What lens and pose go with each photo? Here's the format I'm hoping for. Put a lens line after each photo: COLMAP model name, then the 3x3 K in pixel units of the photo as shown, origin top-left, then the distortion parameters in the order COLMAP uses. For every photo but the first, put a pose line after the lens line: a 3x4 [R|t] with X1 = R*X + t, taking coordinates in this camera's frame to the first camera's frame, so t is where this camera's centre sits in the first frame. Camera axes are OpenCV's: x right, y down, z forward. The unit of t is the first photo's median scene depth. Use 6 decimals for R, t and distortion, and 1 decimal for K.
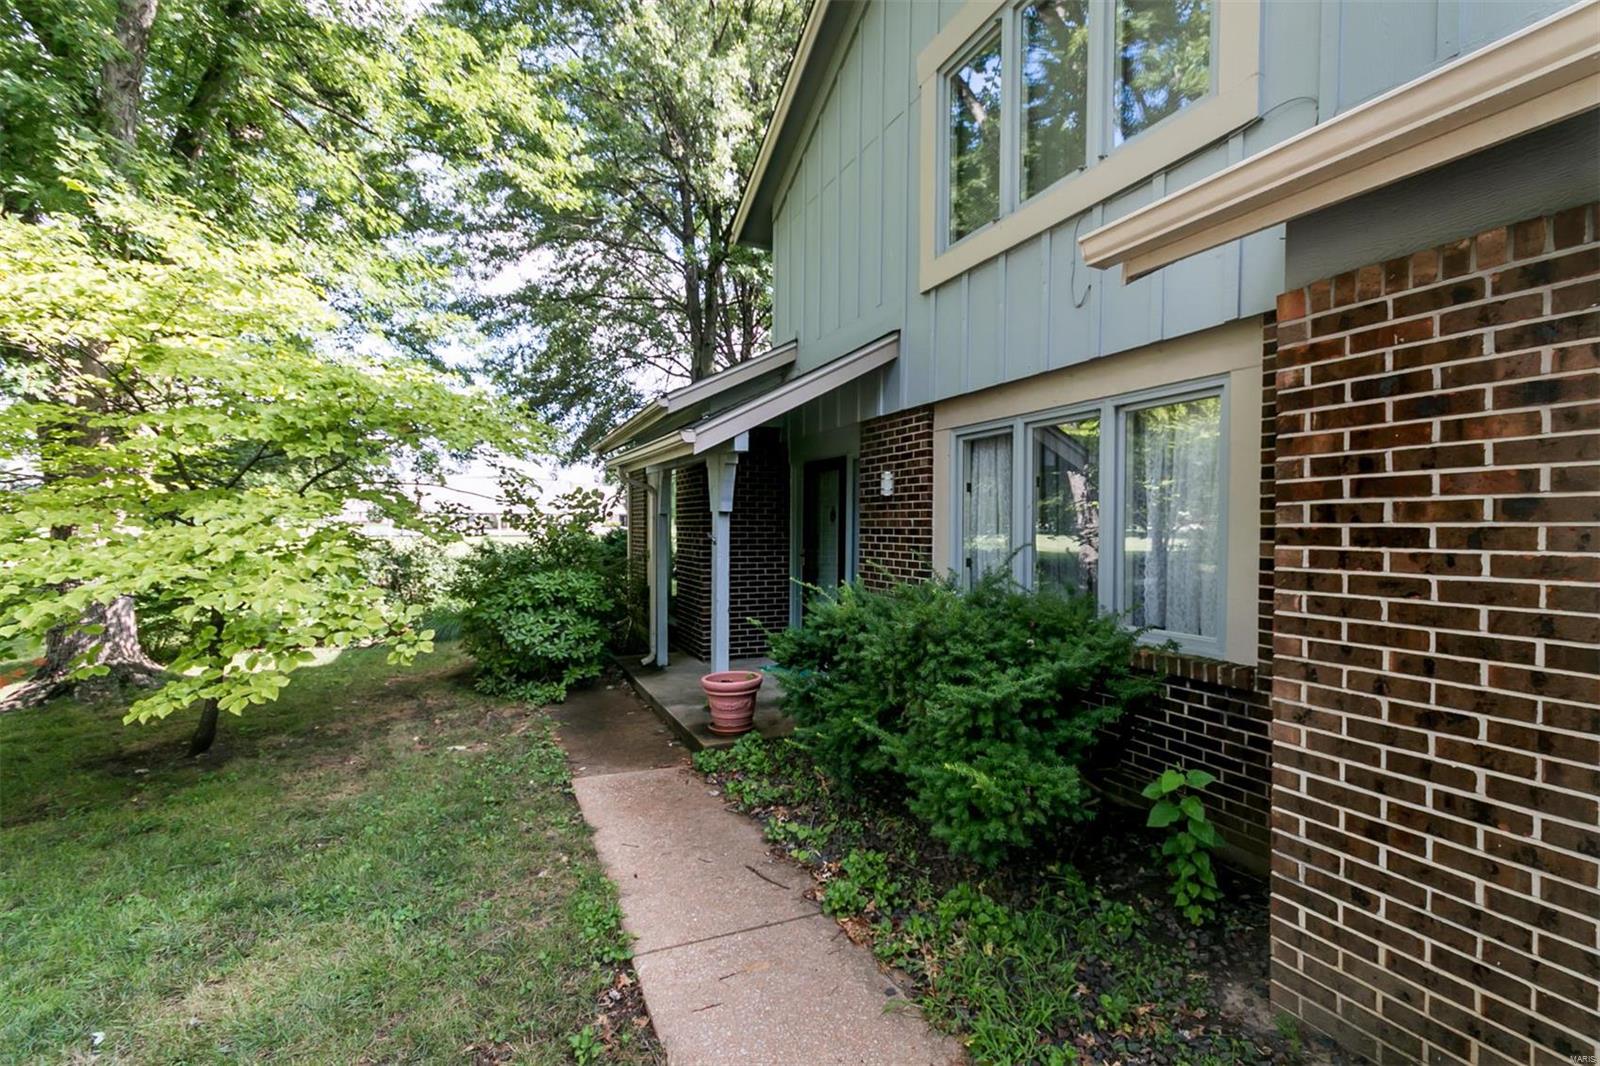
lens RADIAL K [[750.0, 0, 801.0], [0, 750.0, 540.8], [0, 0, 1]] dist [0.003589, 0.000832]
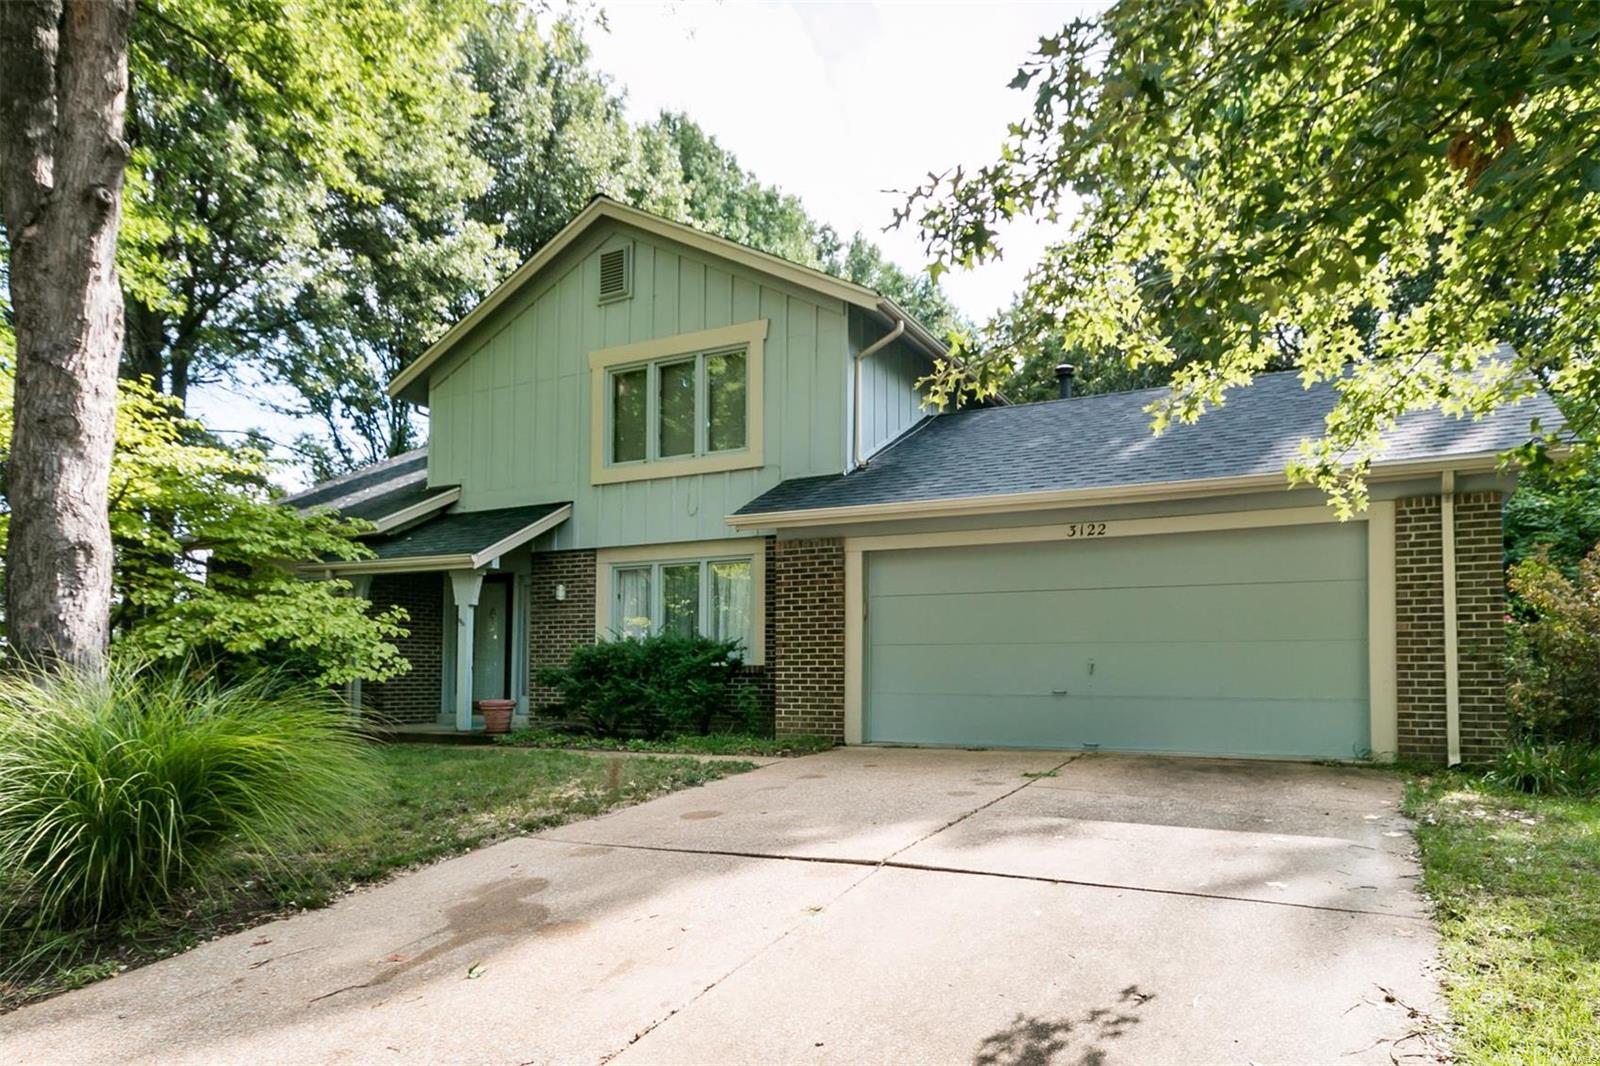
lens RADIAL K [[750.0, 0, 801.0], [0, 750.0, 540.8], [0, 0, 1]] dist [0.003589, 0.000832]
pose [[0.794252, 0.082816, 0.601918, -1.555683], [0.014279, 0.987849, -0.154756, 0.244695], [-0.607420, 0.131510, 0.783419, -2.056246]]
